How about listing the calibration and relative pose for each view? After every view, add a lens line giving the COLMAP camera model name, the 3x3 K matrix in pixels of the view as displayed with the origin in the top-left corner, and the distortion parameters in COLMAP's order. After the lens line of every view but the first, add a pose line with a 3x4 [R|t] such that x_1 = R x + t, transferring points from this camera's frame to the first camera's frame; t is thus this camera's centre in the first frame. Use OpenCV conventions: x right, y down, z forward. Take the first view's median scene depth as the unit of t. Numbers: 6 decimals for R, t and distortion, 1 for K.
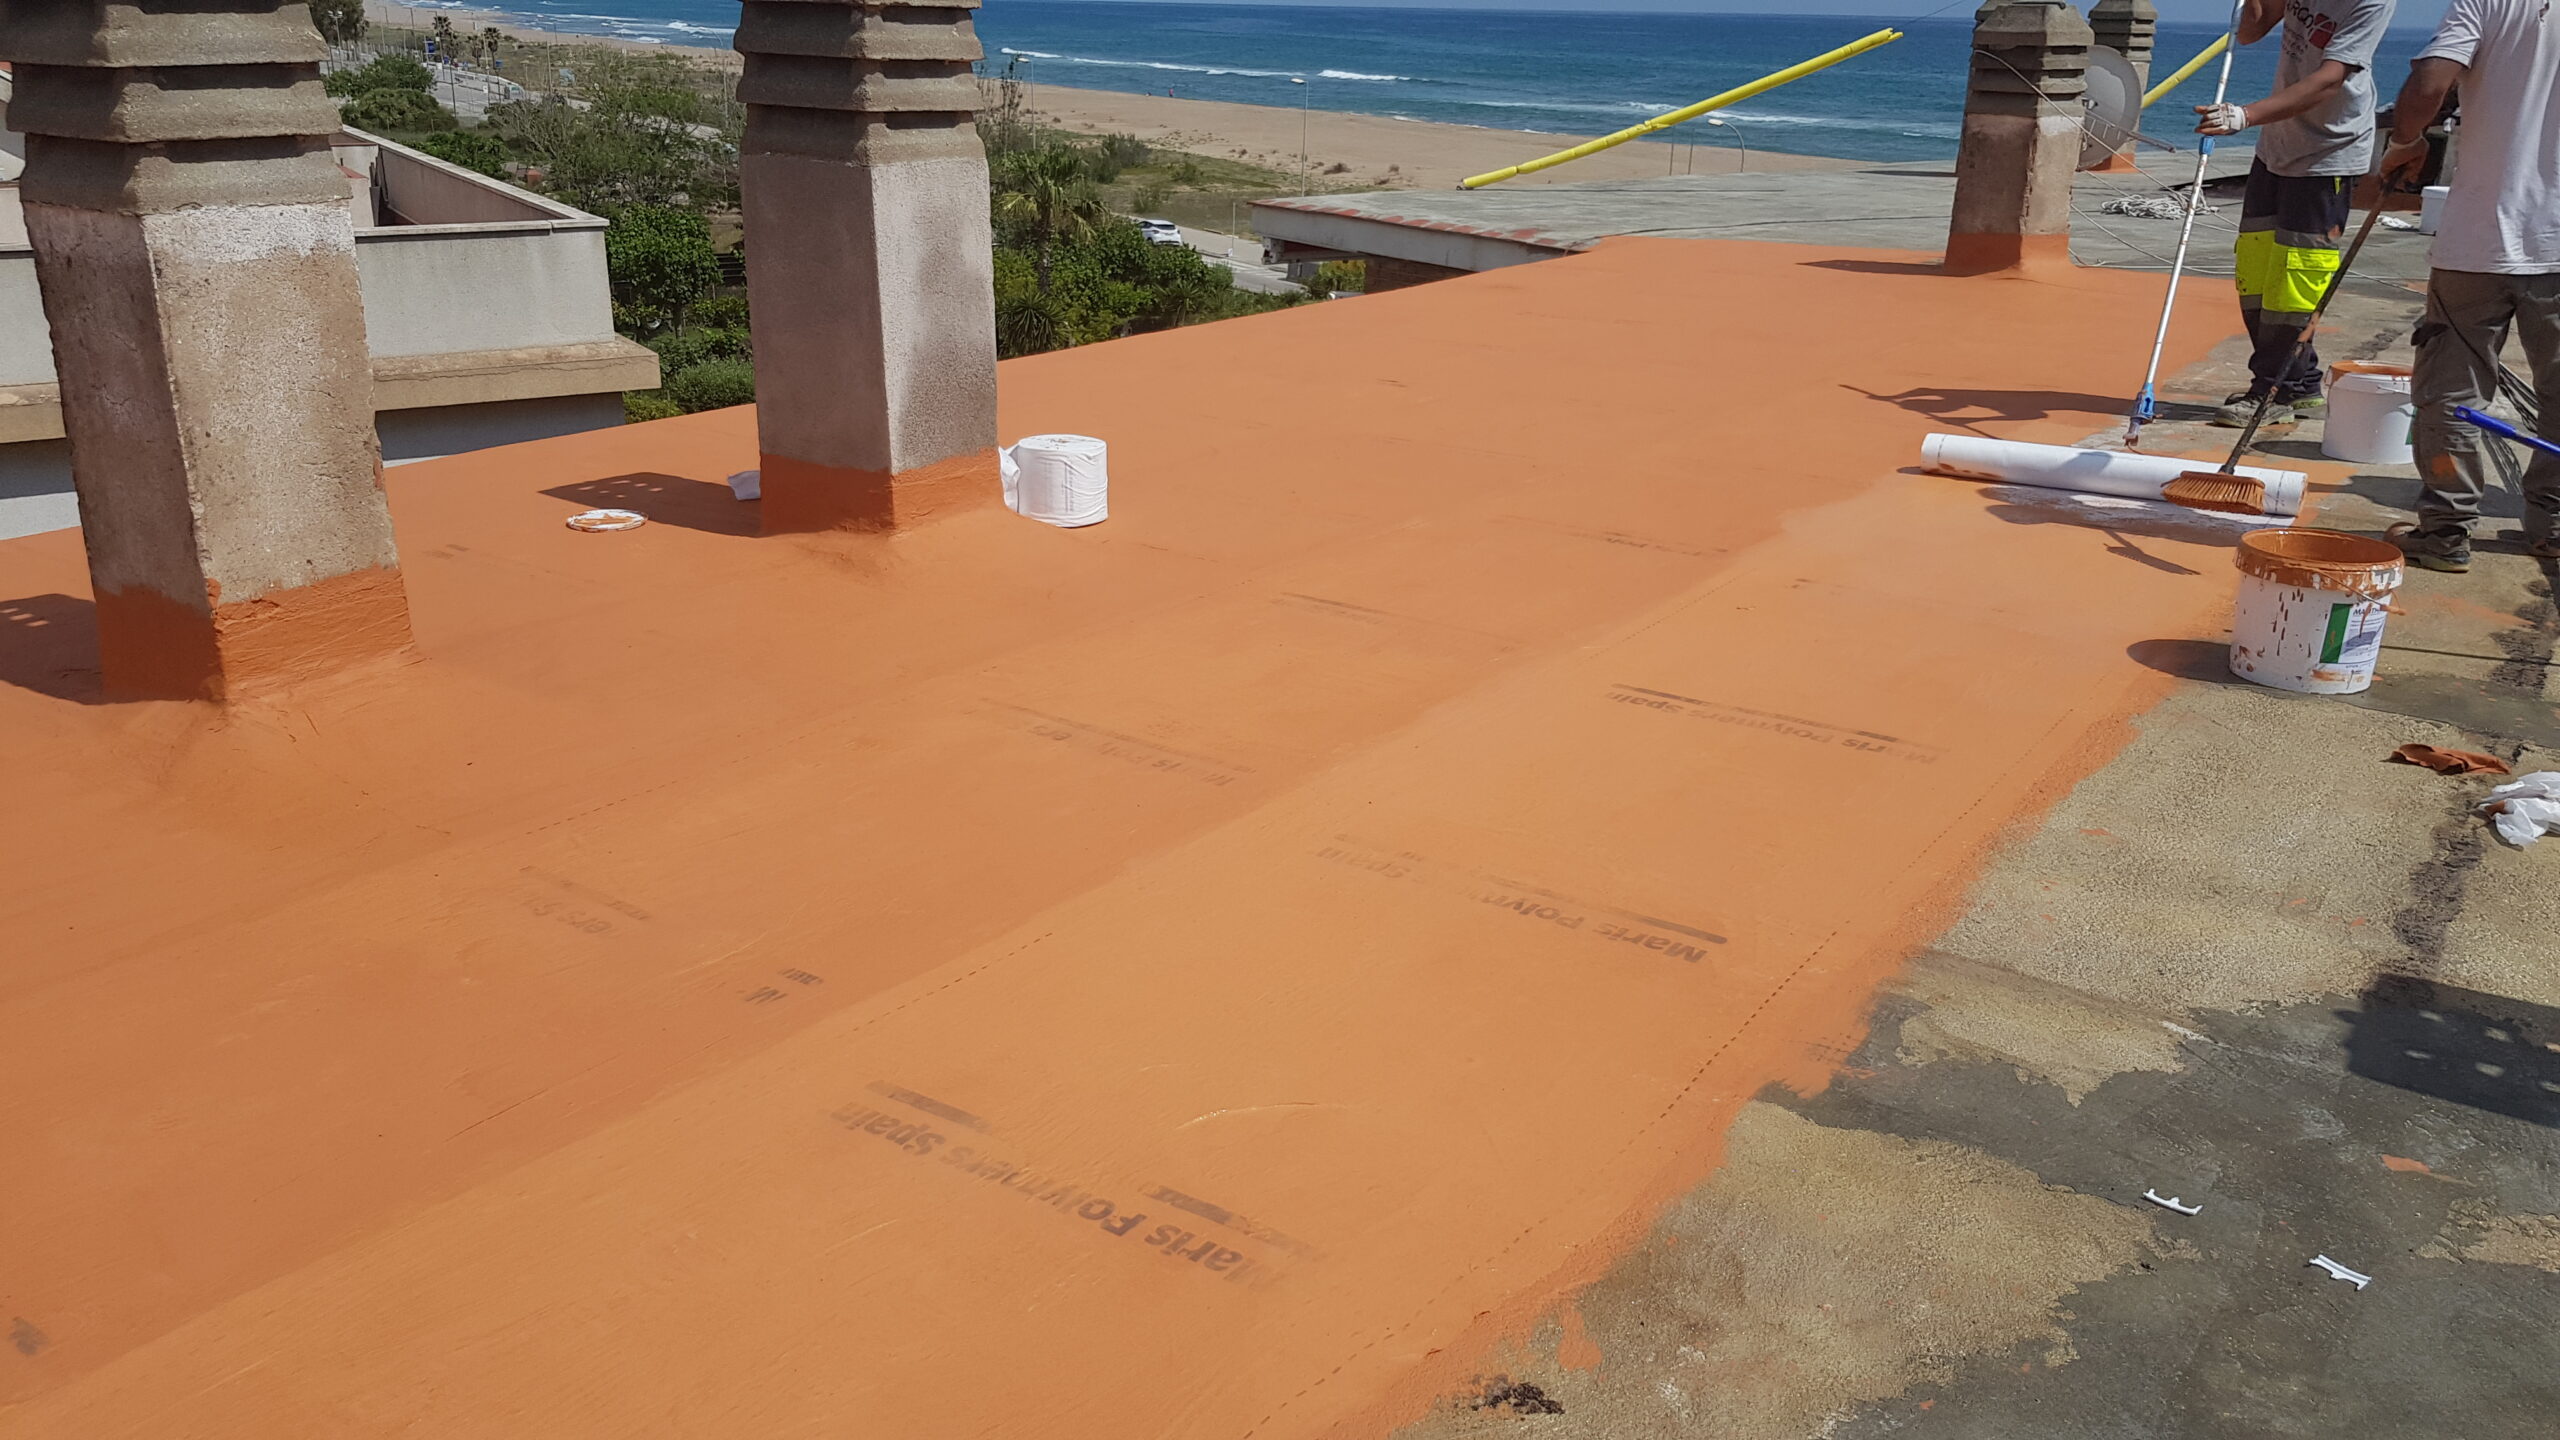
lens RADIAL K [[1977.1, 0, 1282.8], [0, 1977.1, 730.0], [0, 0, 1]] dist [-0.030997, 0.013163]
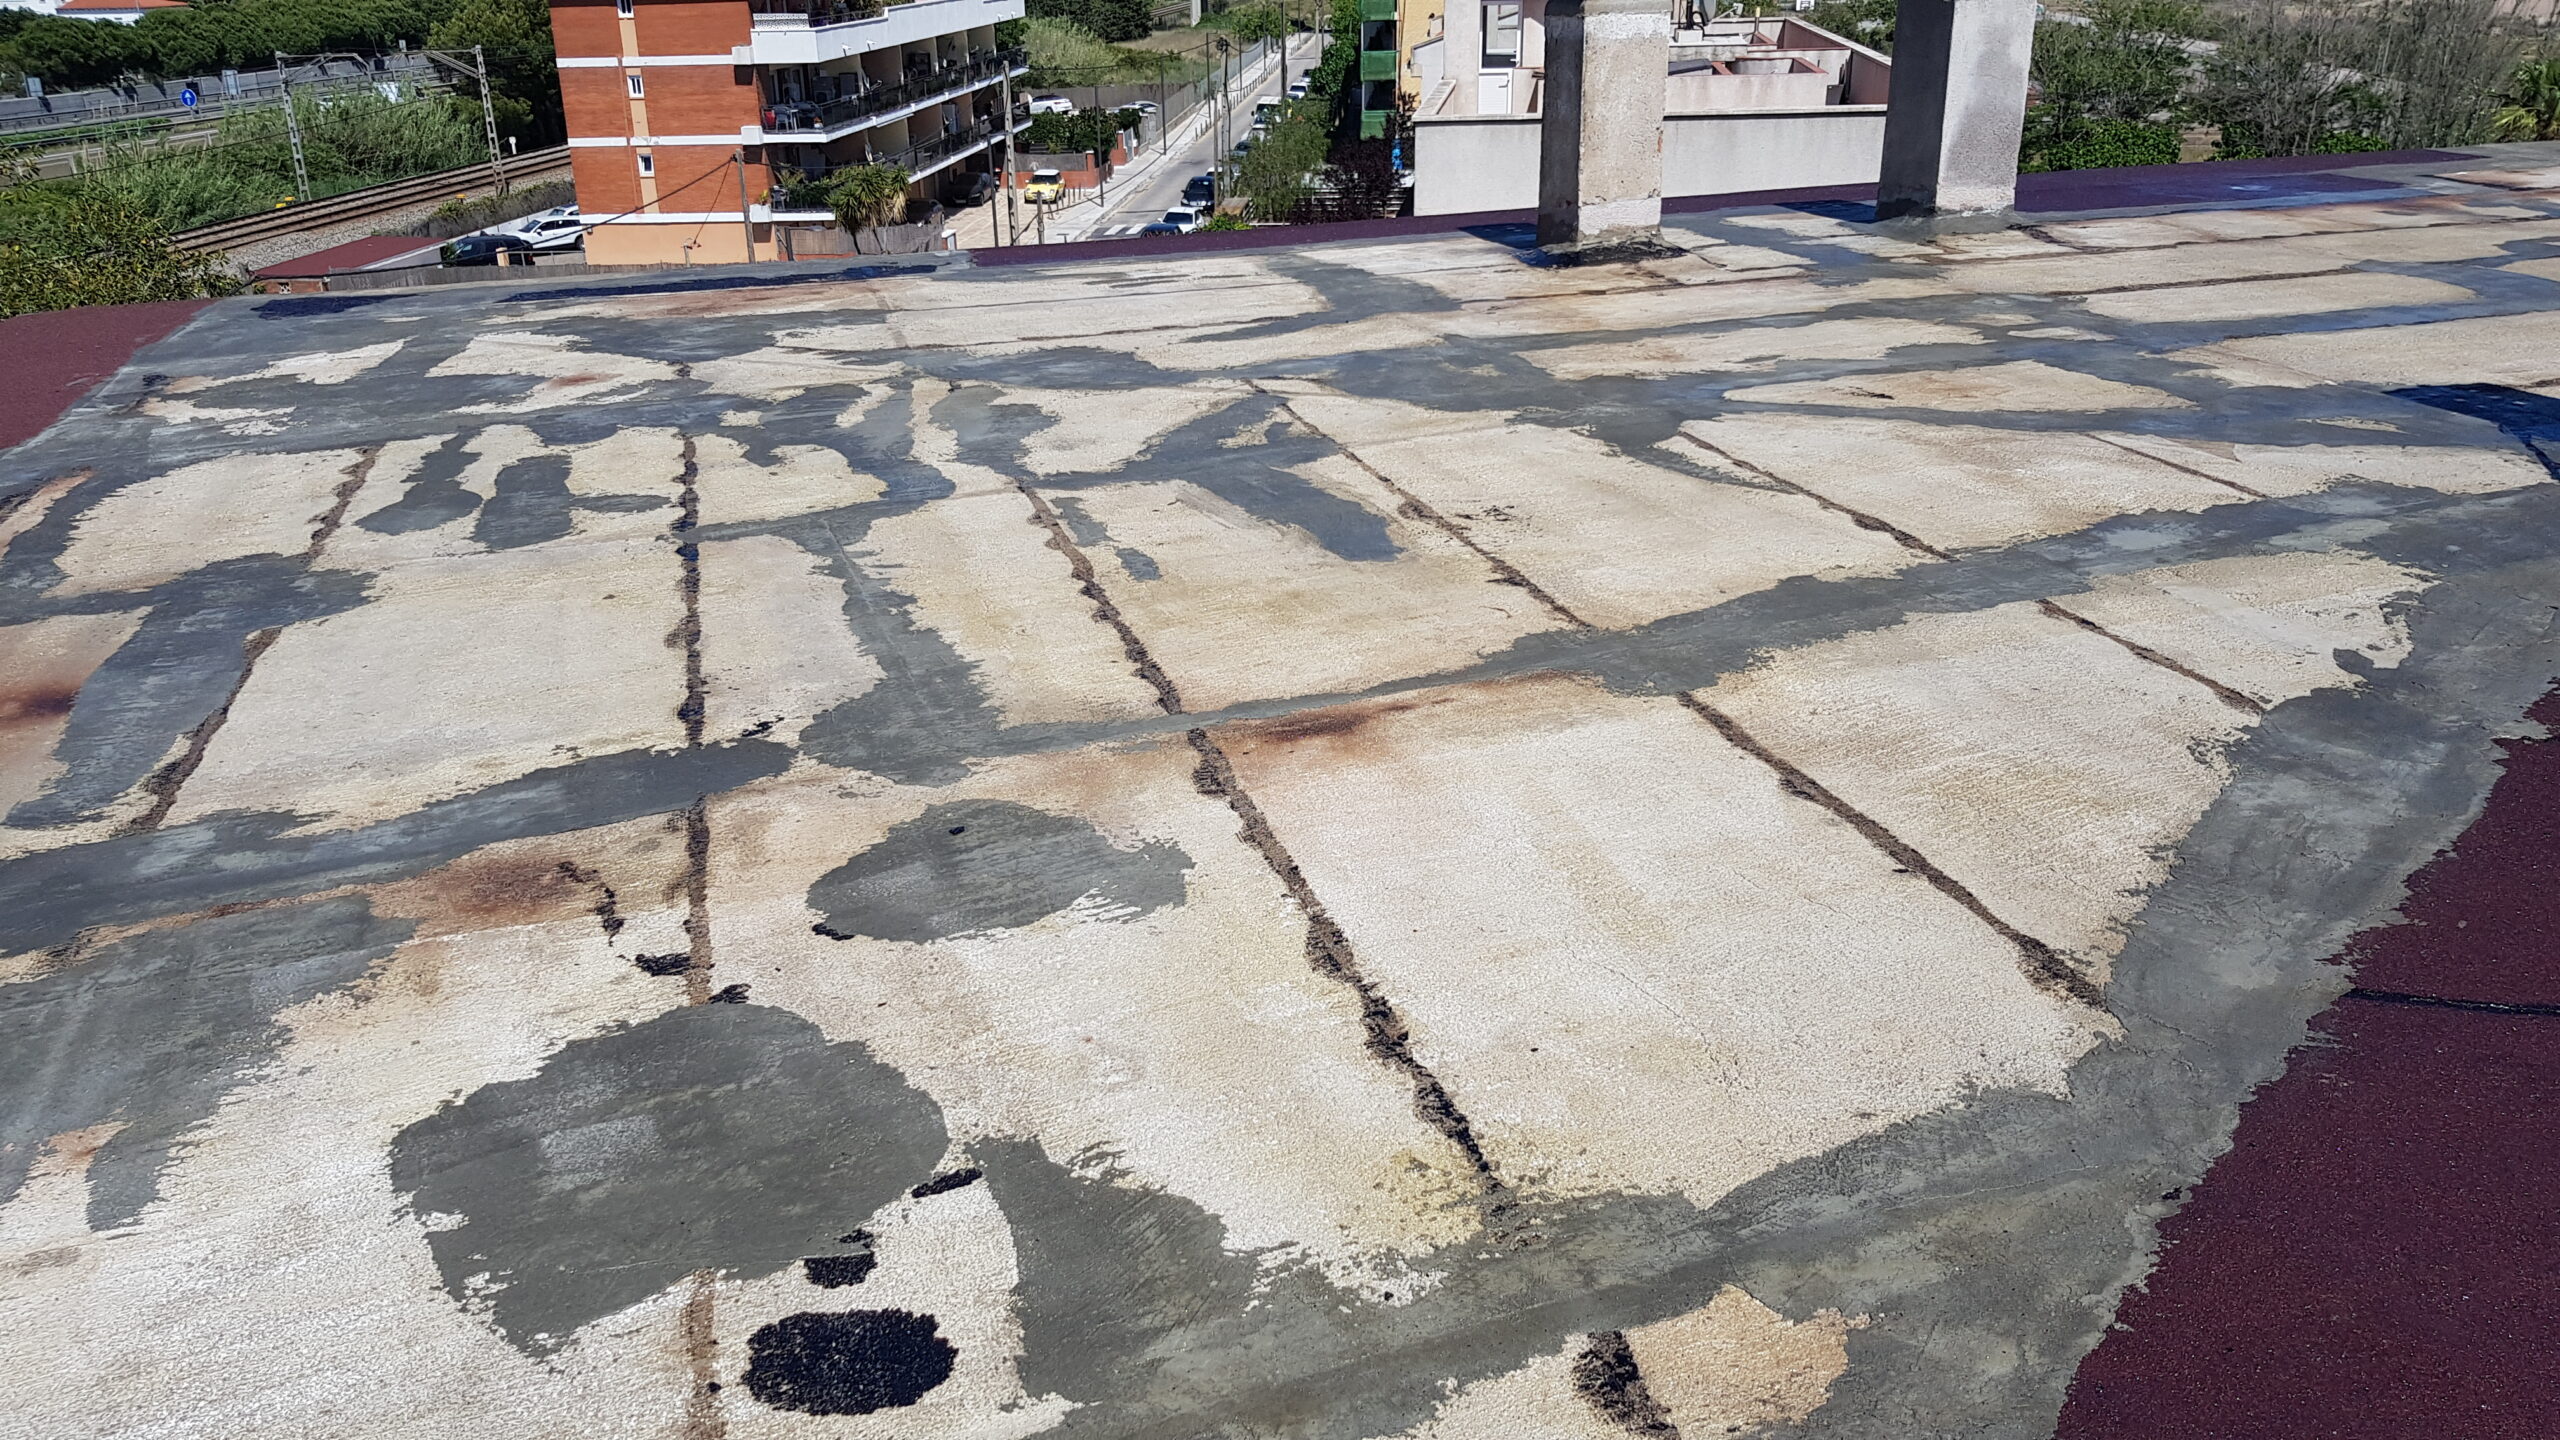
lens RADIAL K [[1977.1, 0, 1274.1], [0, 1977.1, 720.9], [0, 0, 1]] dist [-0.030997, 0.013163]
pose [[0.758407, 0.199187, -0.620600, 0.521852], [-0.179588, 0.979163, 0.094805, 0.277563], [0.626552, 0.039552, 0.778375, -0.699887]]
